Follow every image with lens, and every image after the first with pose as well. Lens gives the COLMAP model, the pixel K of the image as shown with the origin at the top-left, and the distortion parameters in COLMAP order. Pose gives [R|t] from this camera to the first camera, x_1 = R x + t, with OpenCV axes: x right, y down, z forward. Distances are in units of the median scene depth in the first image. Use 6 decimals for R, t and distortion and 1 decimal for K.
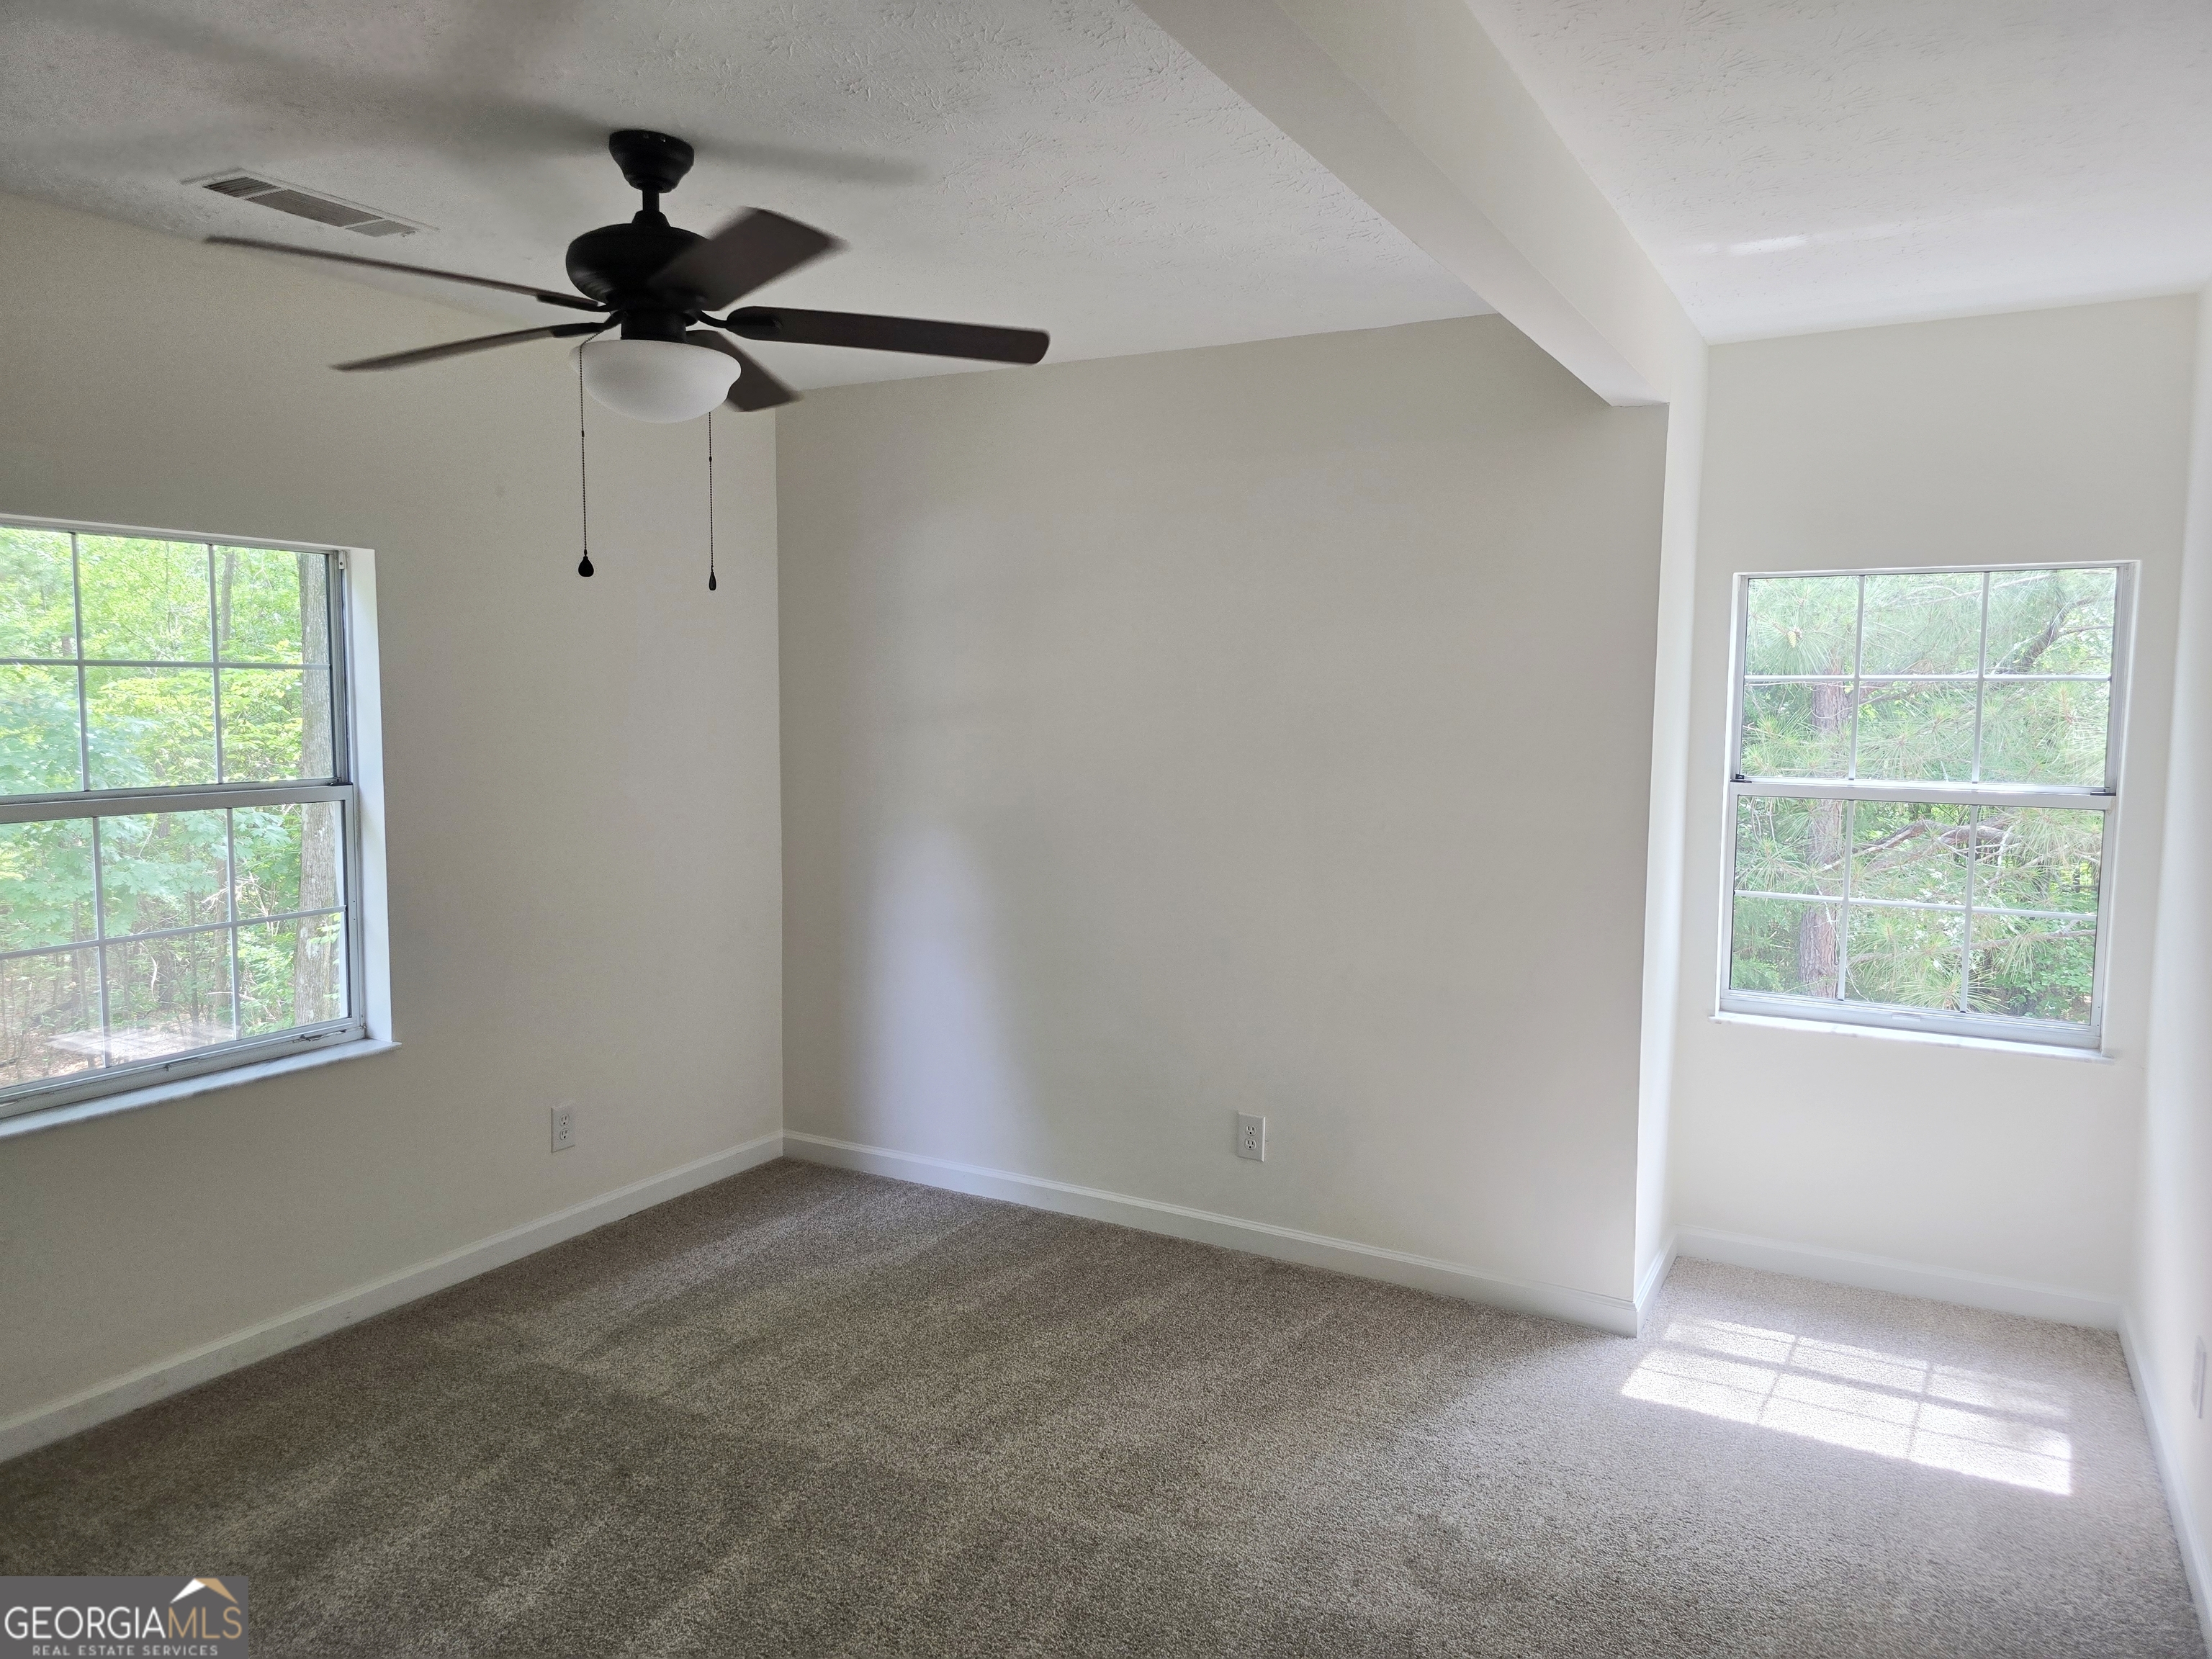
lens RADIAL K [[1484.9, 0, 1093.7], [0, 1484.9, 822.3], [0, 0, 1]] dist [0.058665, -0.056414]
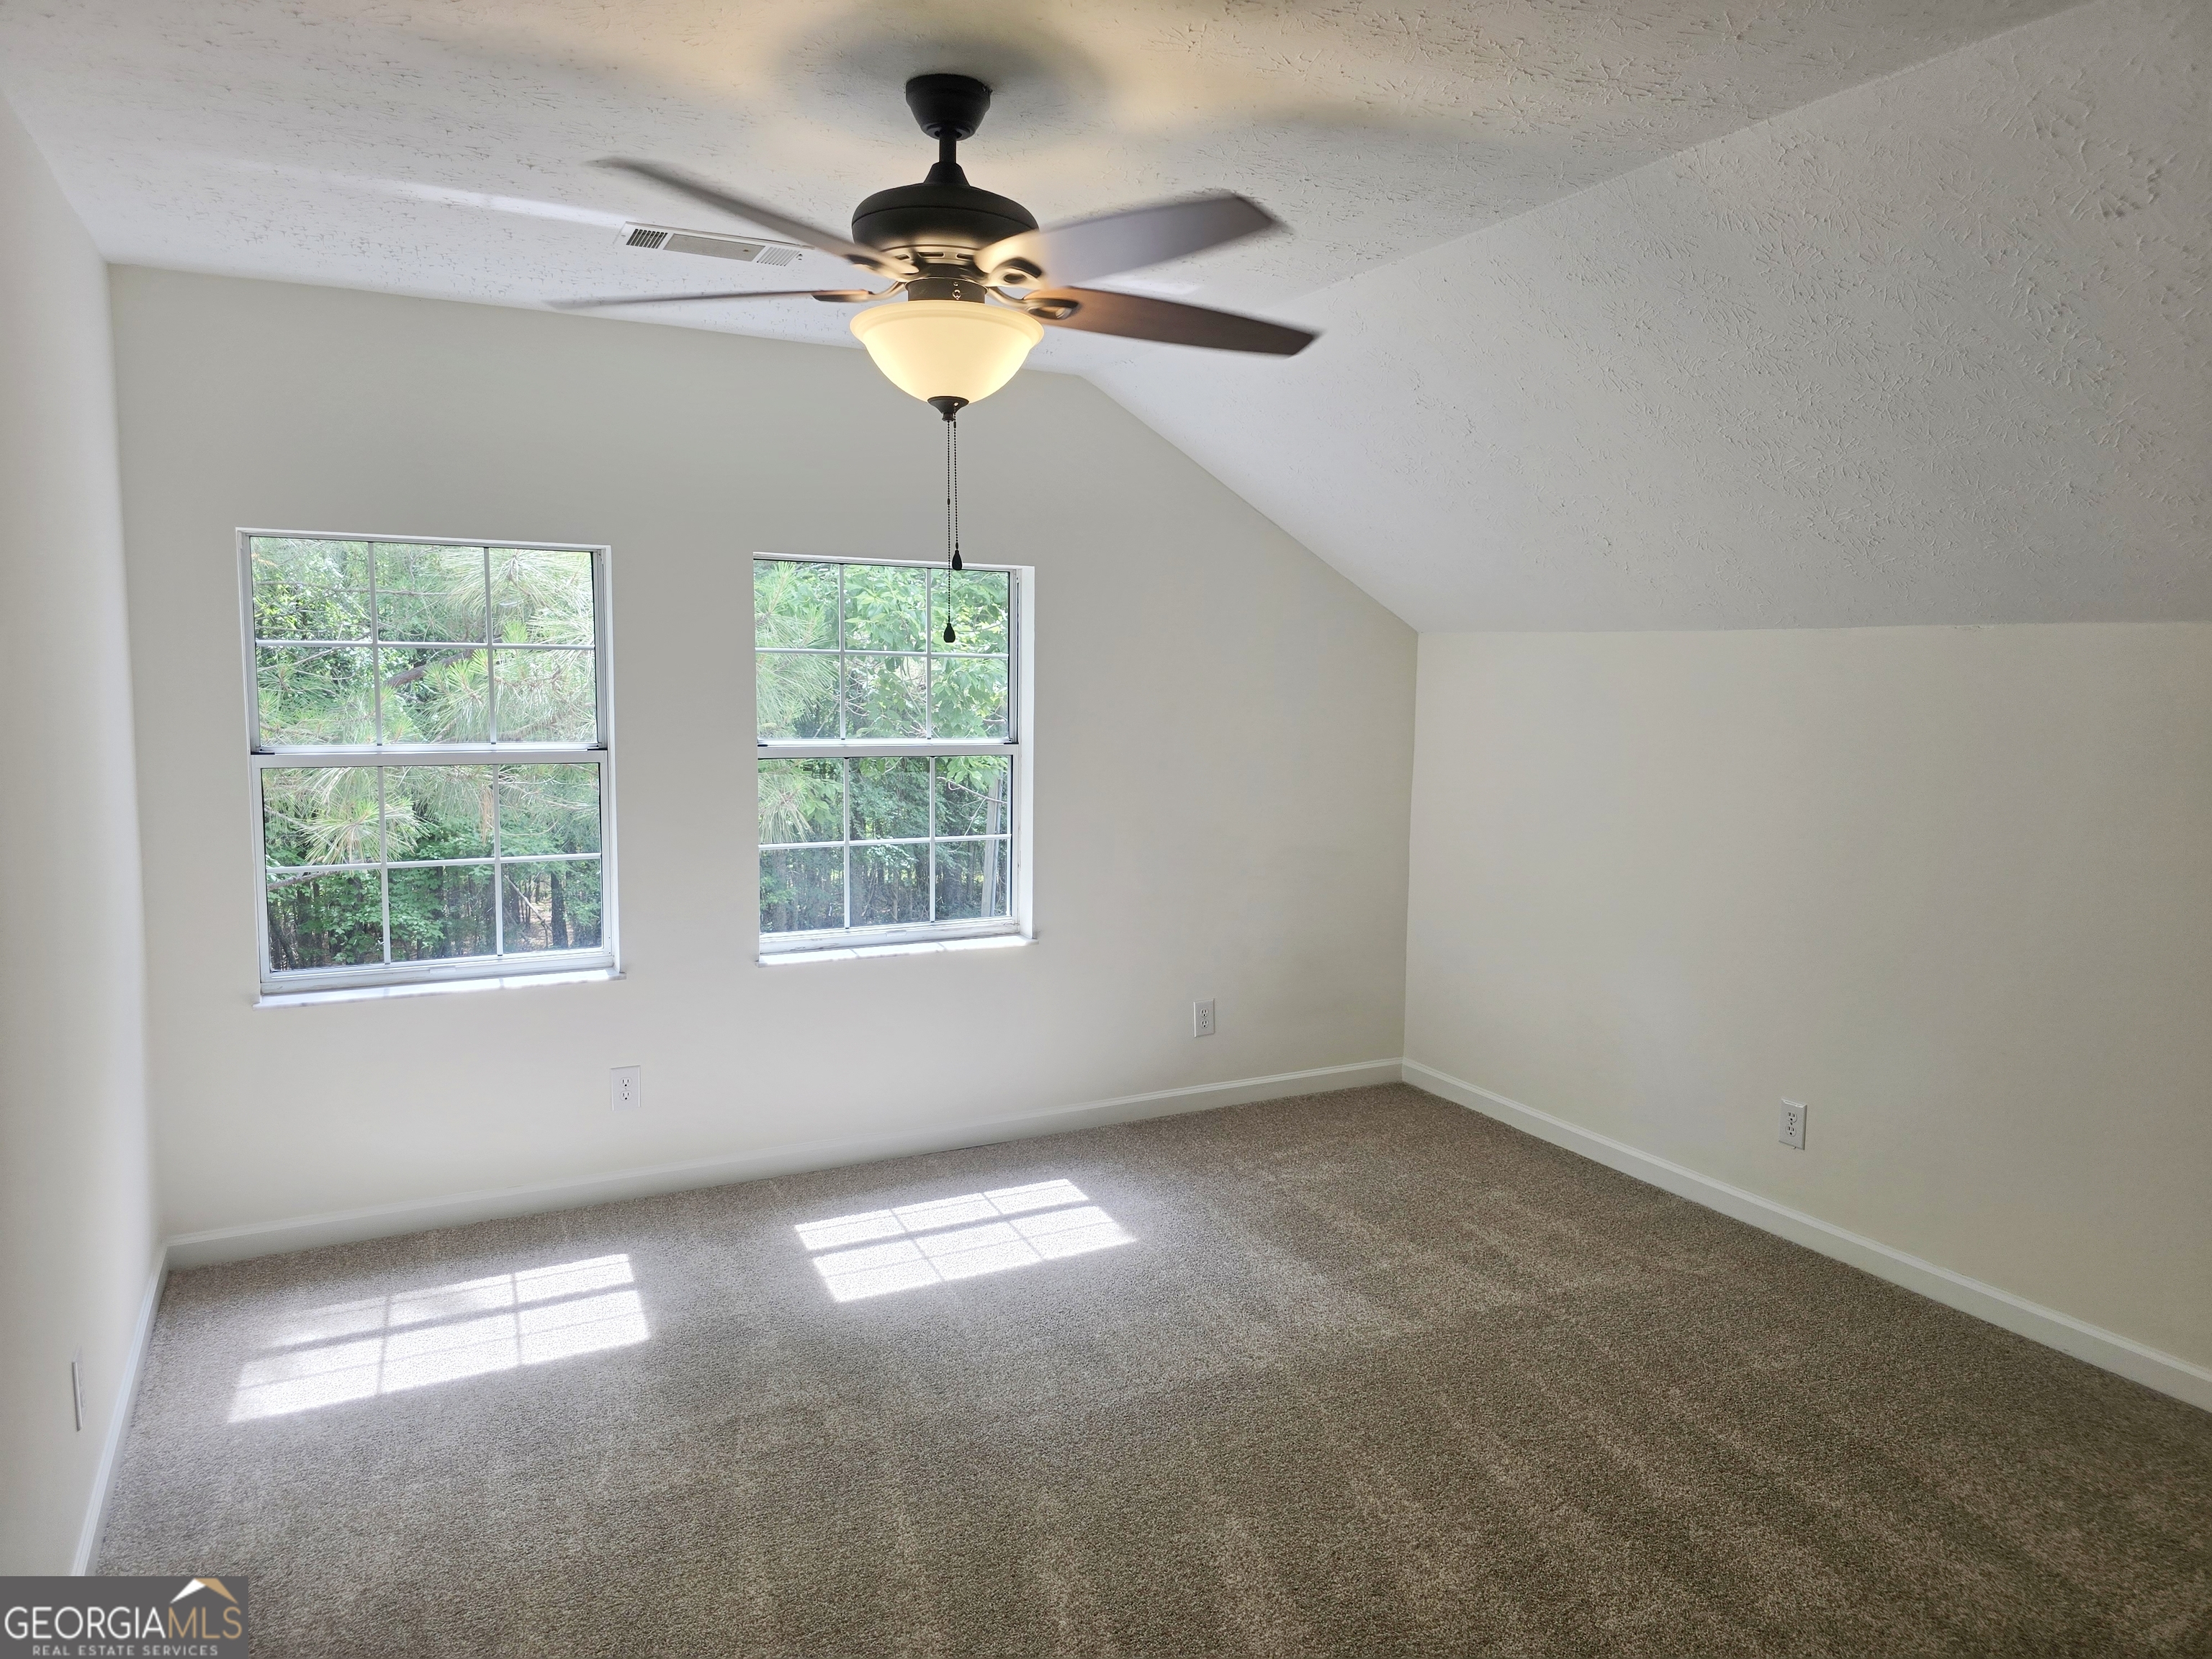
lens RADIAL K [[1484.9, 0, 1093.7], [0, 1484.9, 822.3], [0, 0, 1]] dist [0.058665, -0.056414]
pose [[0.551657, -0.091129, 0.829078, -0.094038], [0.069078, 0.995590, 0.063467, -0.007704], [-0.831205, 0.022259, 0.555520, 0.043390]]
